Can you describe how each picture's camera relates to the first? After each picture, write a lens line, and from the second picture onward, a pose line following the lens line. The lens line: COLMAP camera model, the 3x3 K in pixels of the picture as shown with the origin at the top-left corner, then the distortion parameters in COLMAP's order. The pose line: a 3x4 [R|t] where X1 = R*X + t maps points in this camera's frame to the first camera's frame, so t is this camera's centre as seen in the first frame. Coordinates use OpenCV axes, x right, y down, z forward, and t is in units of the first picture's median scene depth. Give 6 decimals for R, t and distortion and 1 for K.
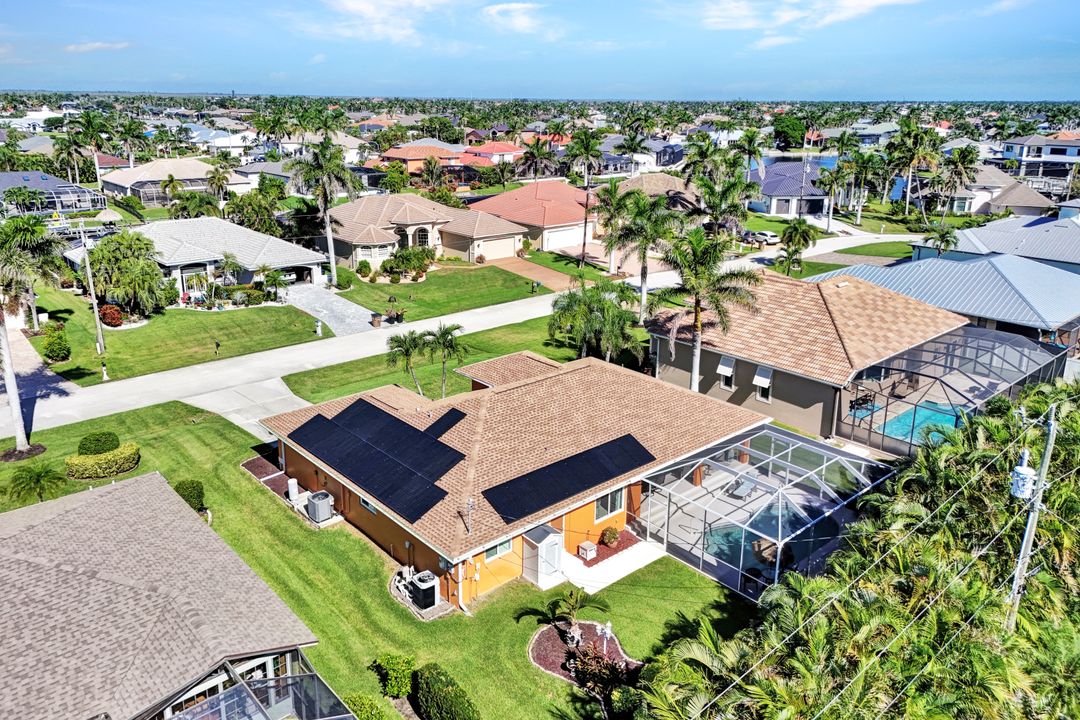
lens RADIAL K [[775.6, 0, 540.0], [0, 775.6, 360.0], [0, 0, 1]] dist [0.000380, -0.000834]
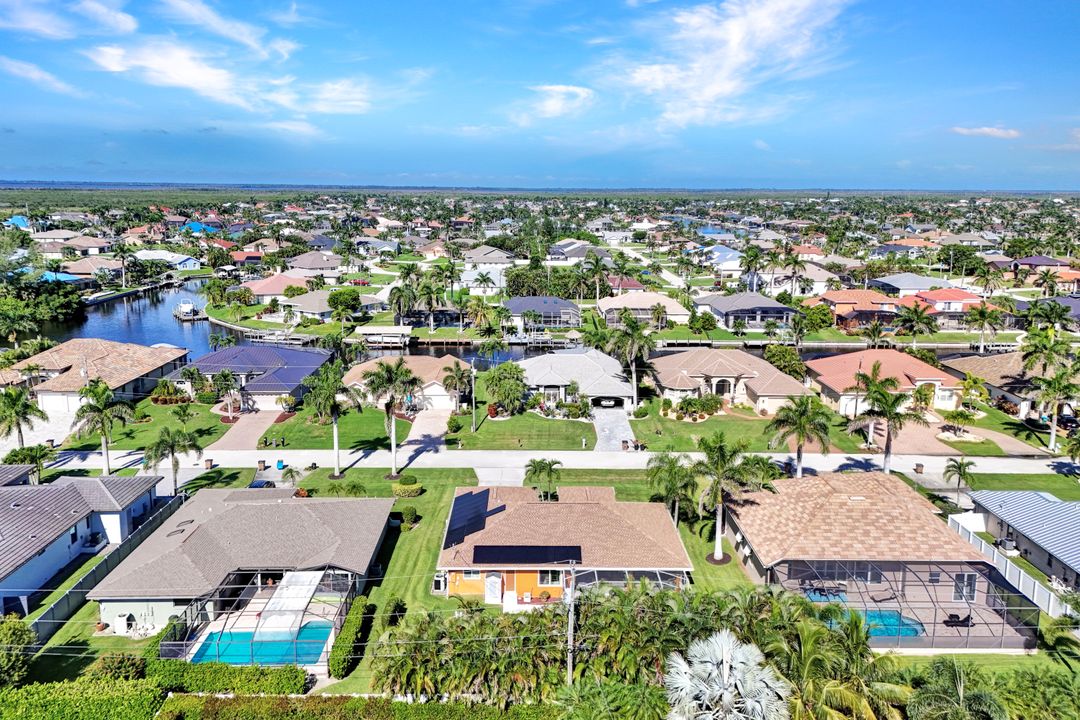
lens RADIAL K [[775.6, 0, 540.0], [0, 775.6, 360.0], [0, 0, 1]] dist [0.000380, -0.000834]
pose [[0.746729, 0.138736, -0.650499, 0.556928], [-0.210694, 0.976978, -0.033497, -0.116897], [0.630876, 0.162069, 0.758768, -0.221126]]
